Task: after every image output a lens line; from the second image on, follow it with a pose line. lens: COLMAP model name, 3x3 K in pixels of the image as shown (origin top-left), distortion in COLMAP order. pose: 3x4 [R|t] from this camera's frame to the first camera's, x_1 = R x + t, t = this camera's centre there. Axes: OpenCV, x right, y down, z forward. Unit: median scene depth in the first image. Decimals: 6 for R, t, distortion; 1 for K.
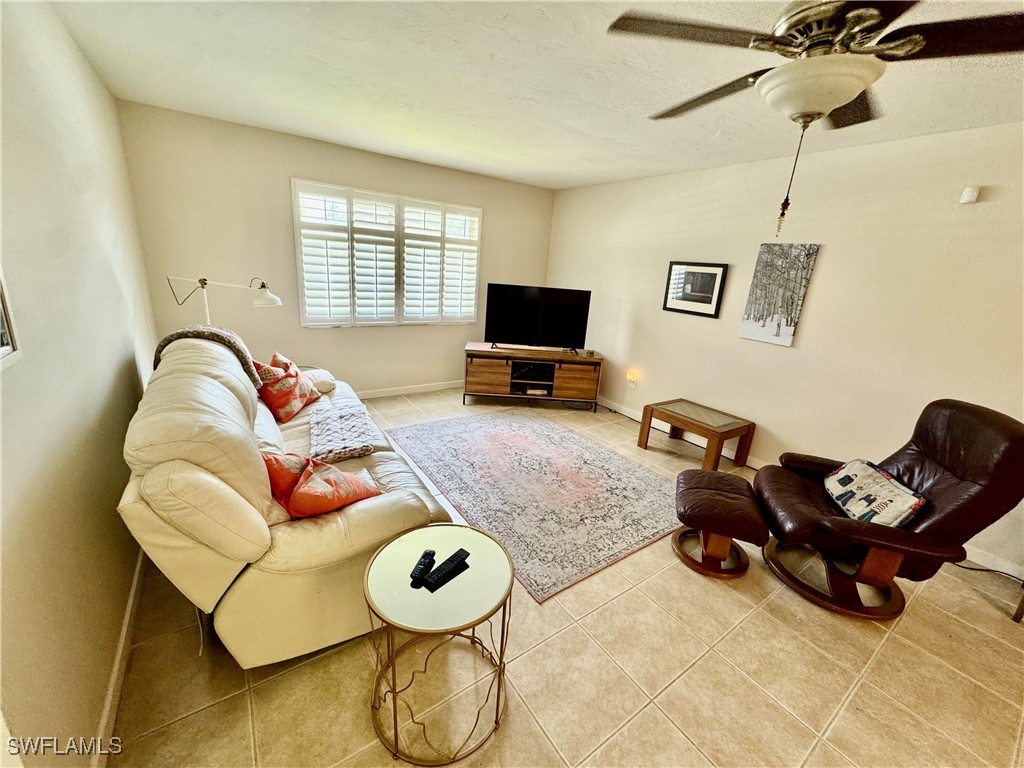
lens RADIAL K [[405.1, 0, 508.8], [0, 405.1, 380.7], [0, 0, 1]] dist [0.001604, -0.001191]
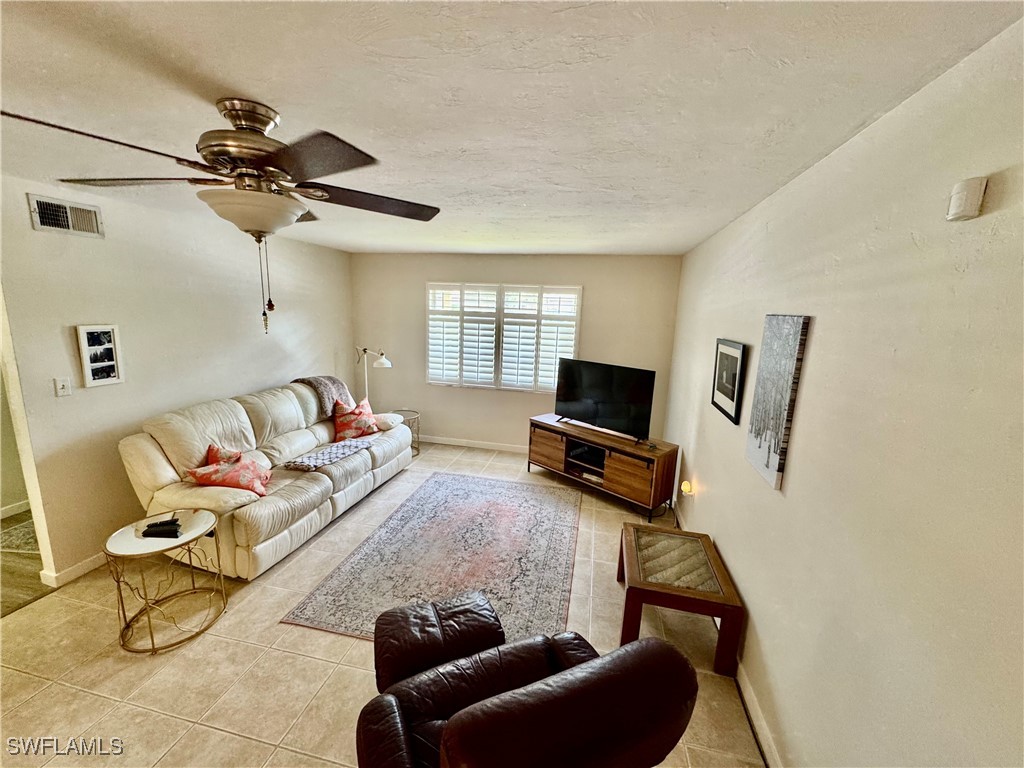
lens RADIAL K [[405.1, 0, 513.2], [0, 405.1, 383.8], [0, 0, 1]] dist [0.001604, -0.001191]
pose [[0.689162, 0.086931, -0.719374, 0.610389], [-0.192252, 0.979133, -0.065857, -0.088002], [0.698638, 0.183687, 0.691494, 0.234725]]
